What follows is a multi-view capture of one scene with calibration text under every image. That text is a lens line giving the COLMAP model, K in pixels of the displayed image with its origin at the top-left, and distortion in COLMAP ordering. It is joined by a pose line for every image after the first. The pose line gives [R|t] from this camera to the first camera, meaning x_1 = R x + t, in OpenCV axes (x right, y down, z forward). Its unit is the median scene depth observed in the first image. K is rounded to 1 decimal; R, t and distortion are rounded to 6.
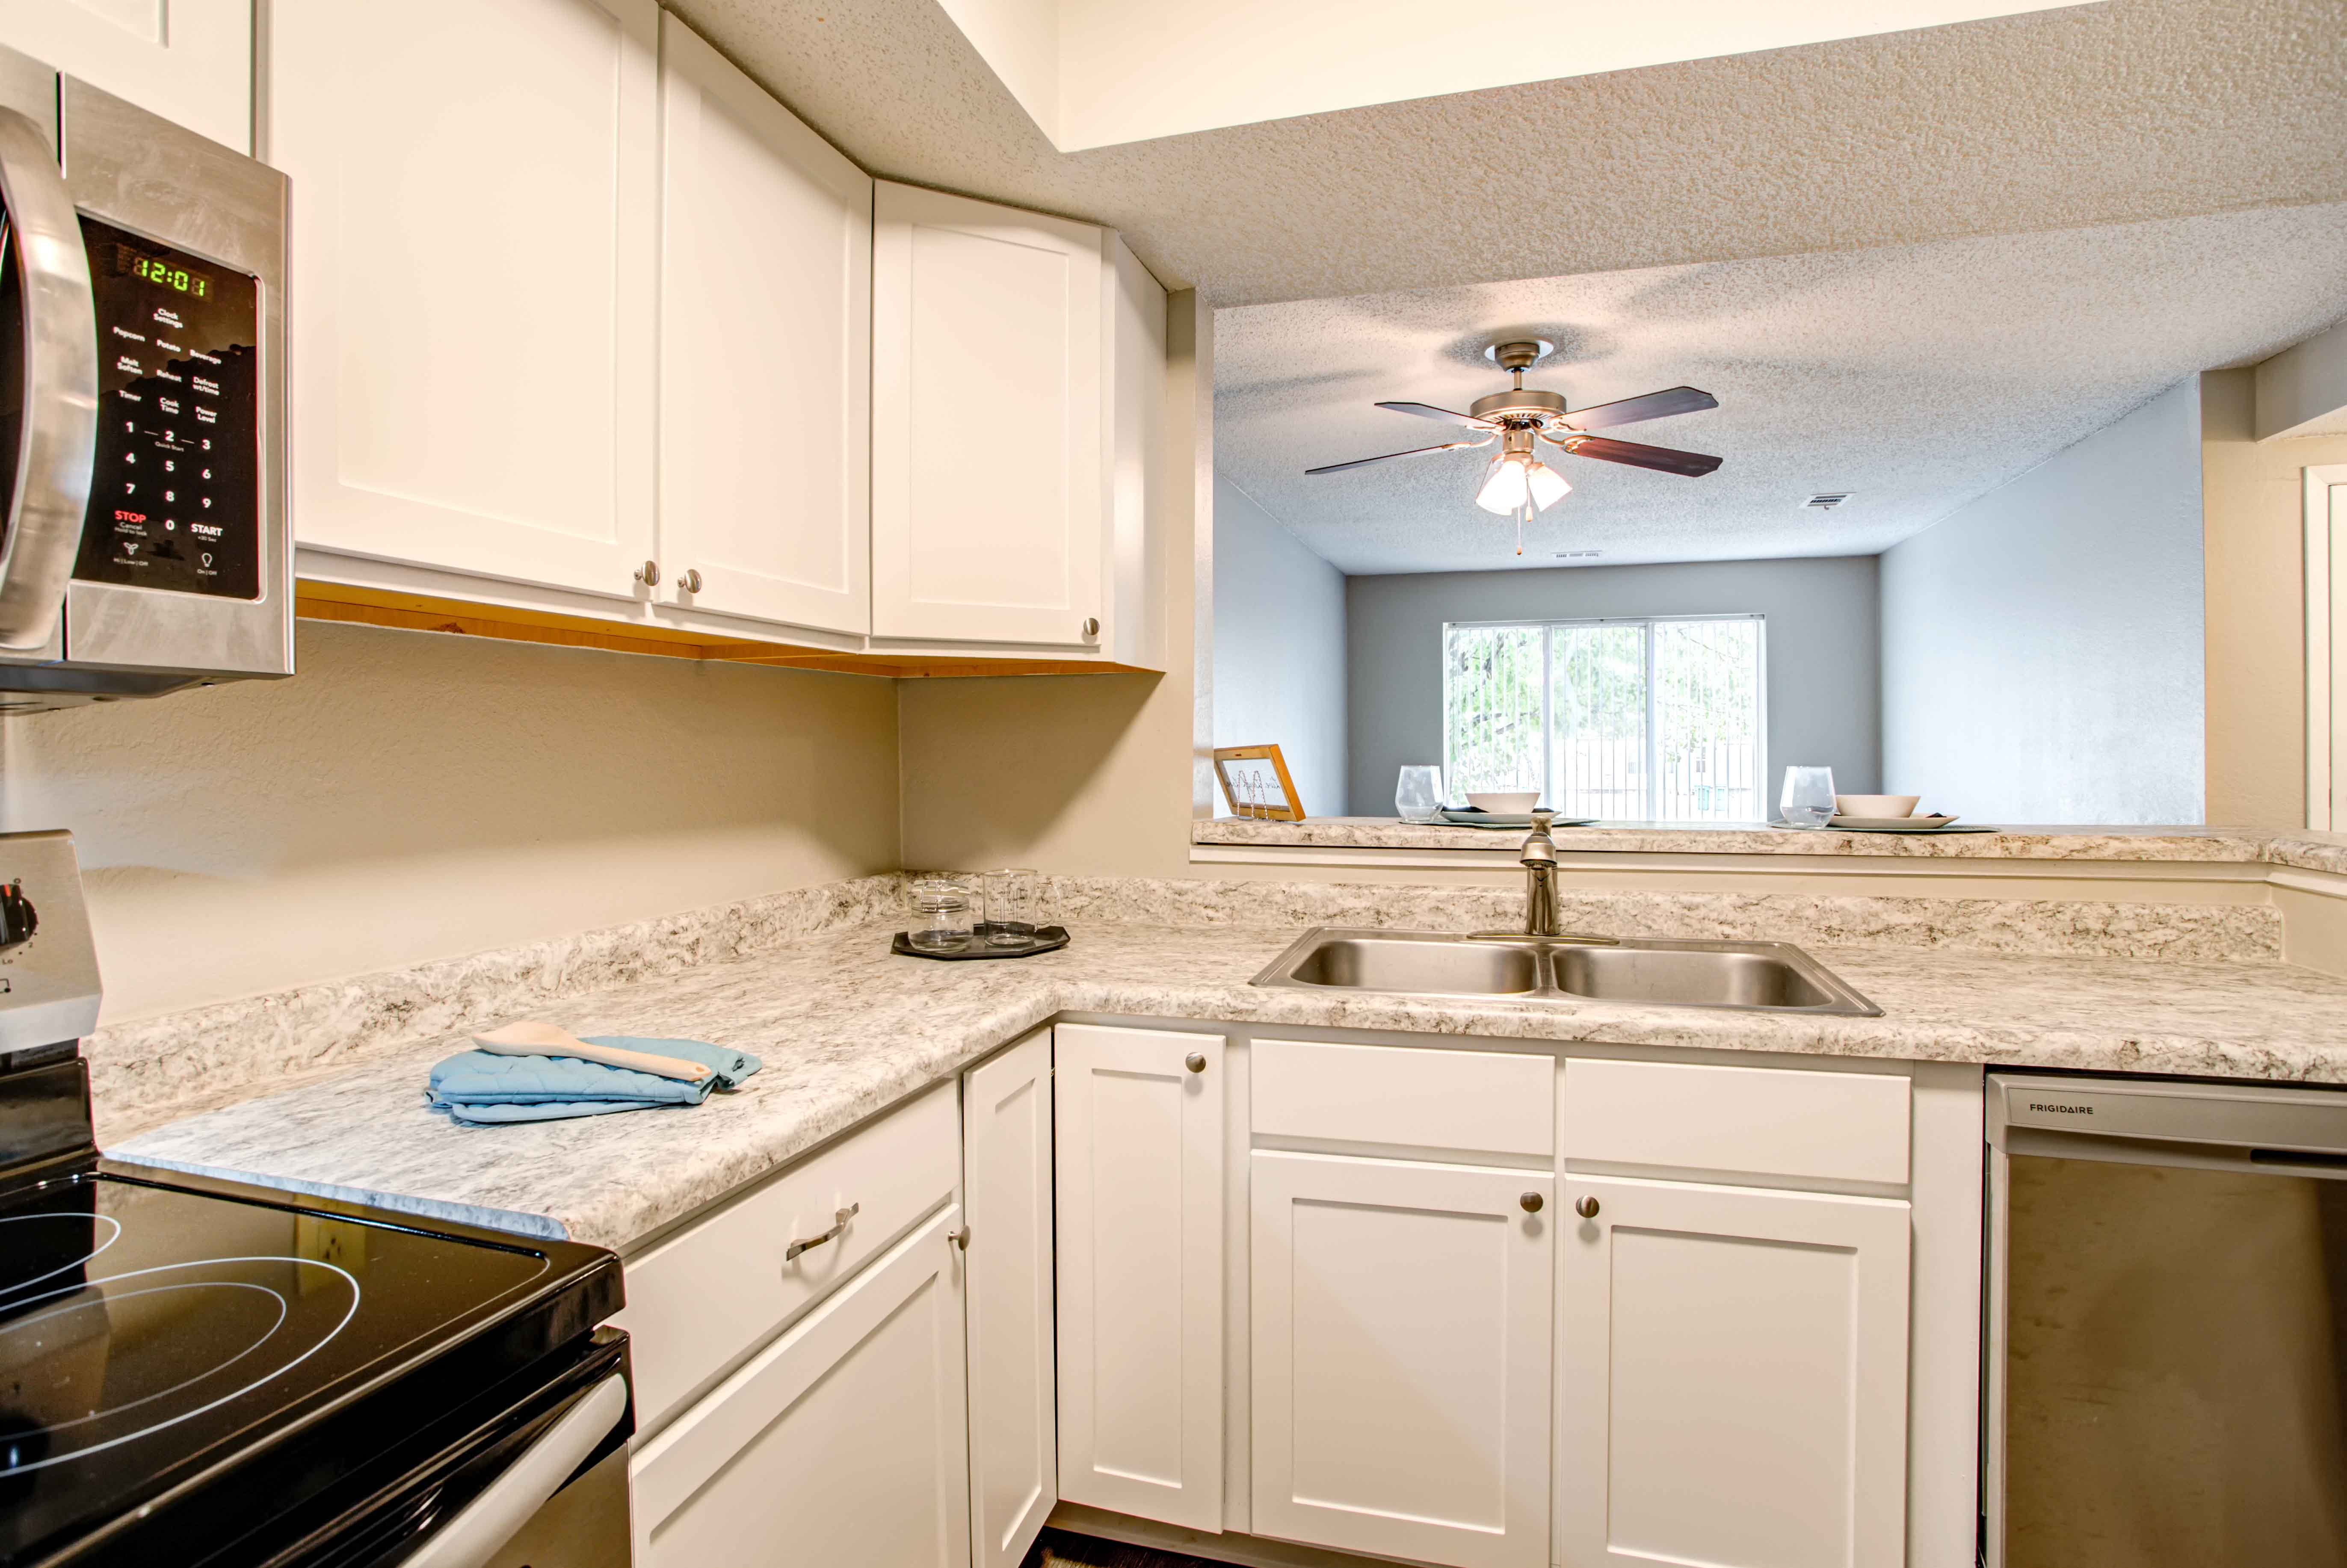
lens RADIAL K [[1175.1, 0, 1172.7], [0, 1175.1, 748.4], [0, 0, 1]] dist [-0.031326, 0.000555]
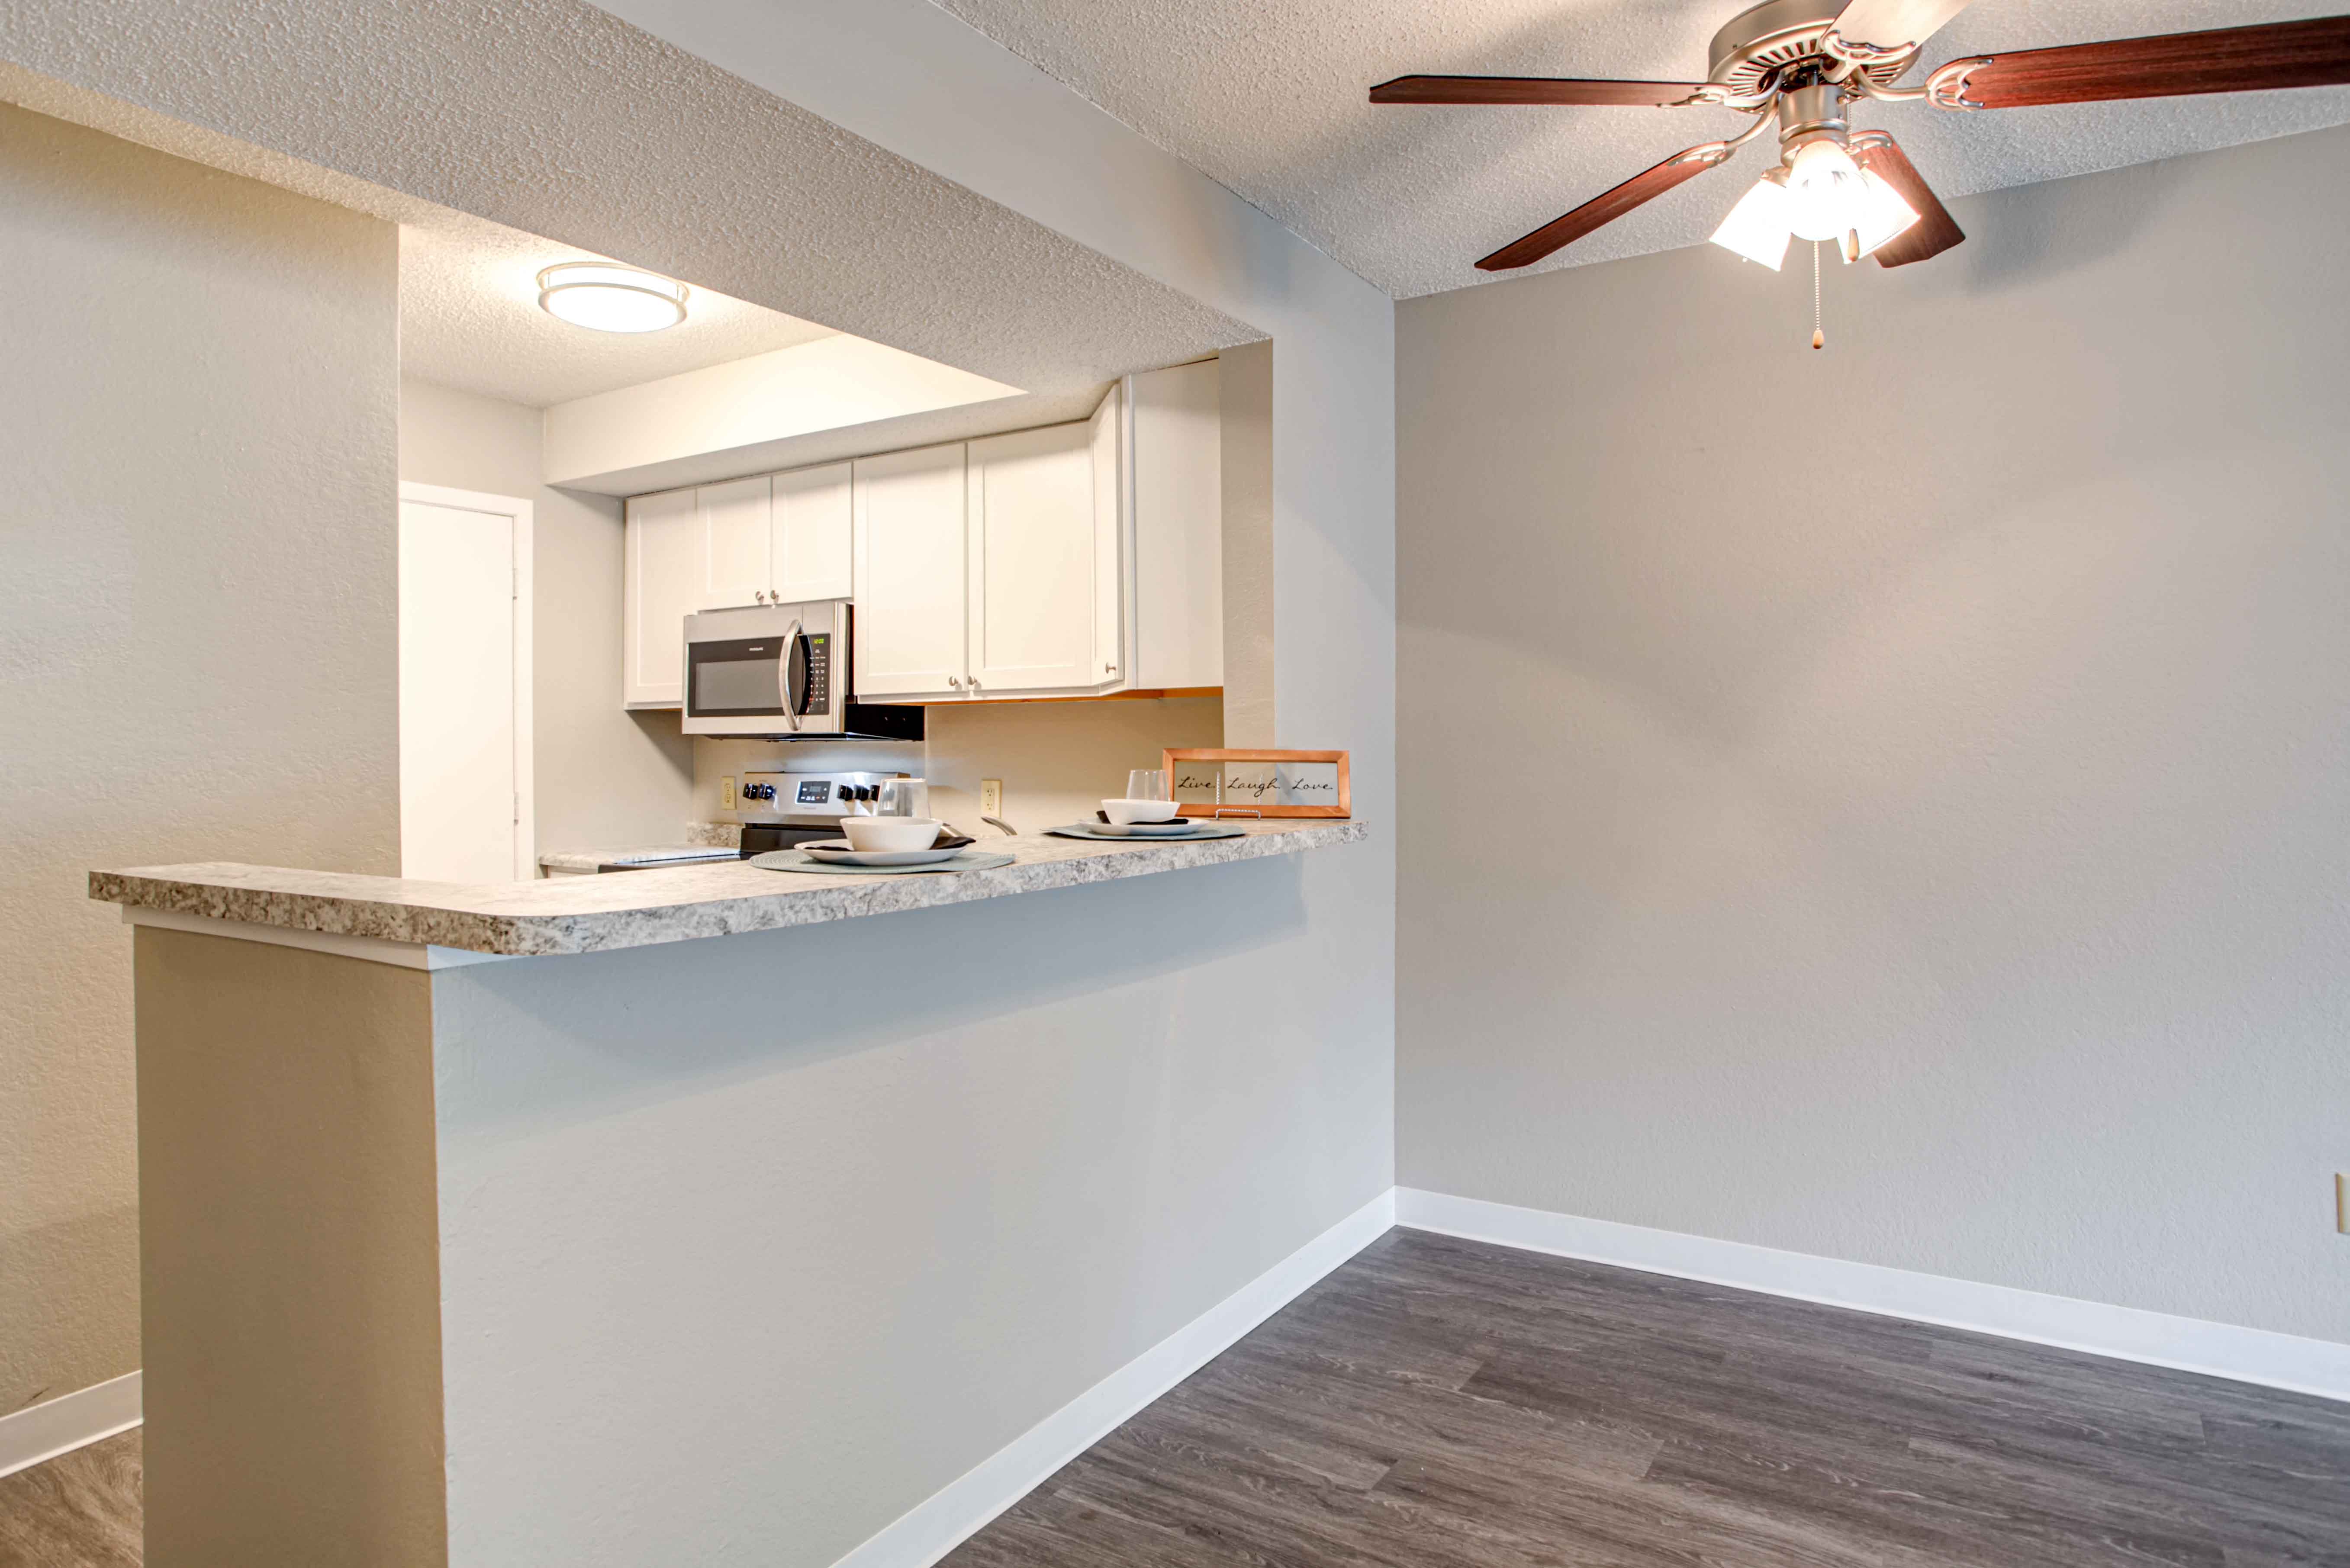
lens RADIAL K [[1393.5, 0, 1180.1], [0, 1393.5, 748.2], [0, 0, 1]] dist [-0.042682, 0.025951]
pose [[-0.275531, 0.005490, -0.961276, 2.202835], [0.007816, 0.999963, 0.003471, -0.011522], [0.961260, -0.006557, -0.275564, 2.196698]]
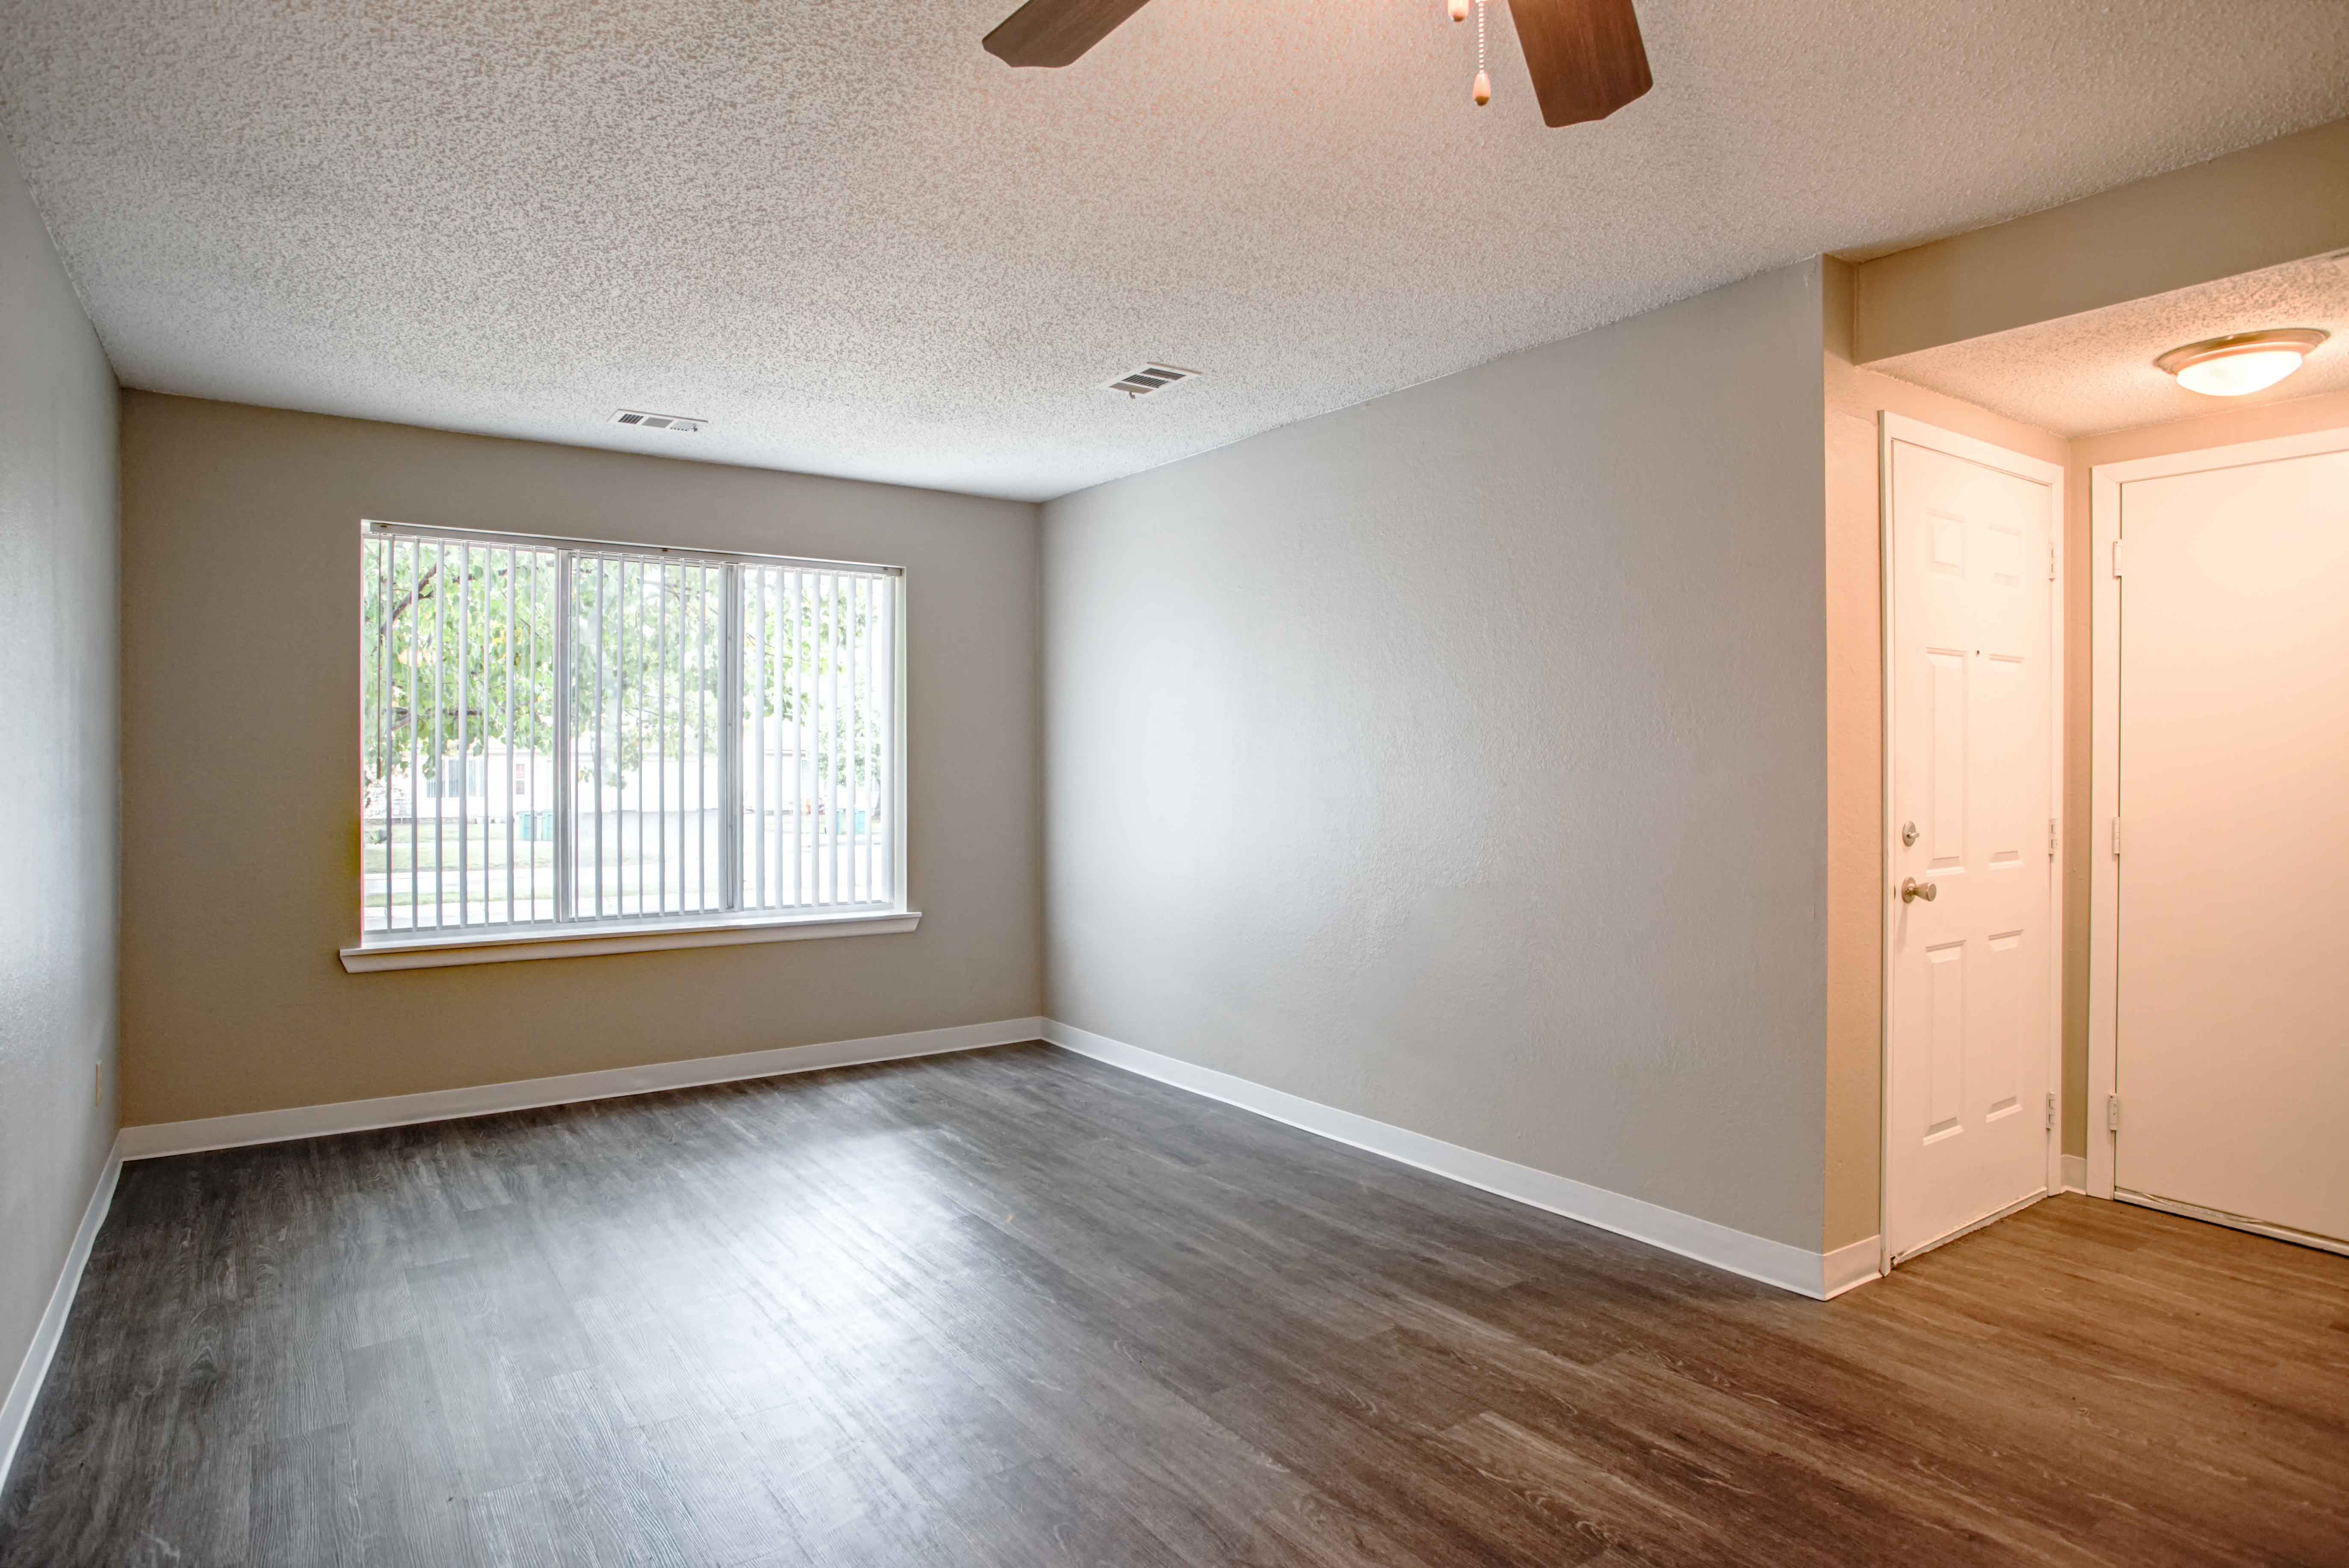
lens RADIAL K [[1392.8, 0, 1179.6], [0, 1392.8, 748.2], [0, 0, 1]] dist [-0.042682, 0.025951]
pose [[0.608645, 0.012239, 0.793348, -0.100089], [0.001354, 0.999864, -0.016465, -0.003599], [-0.793441, 0.011096, 0.608546, 2.022328]]
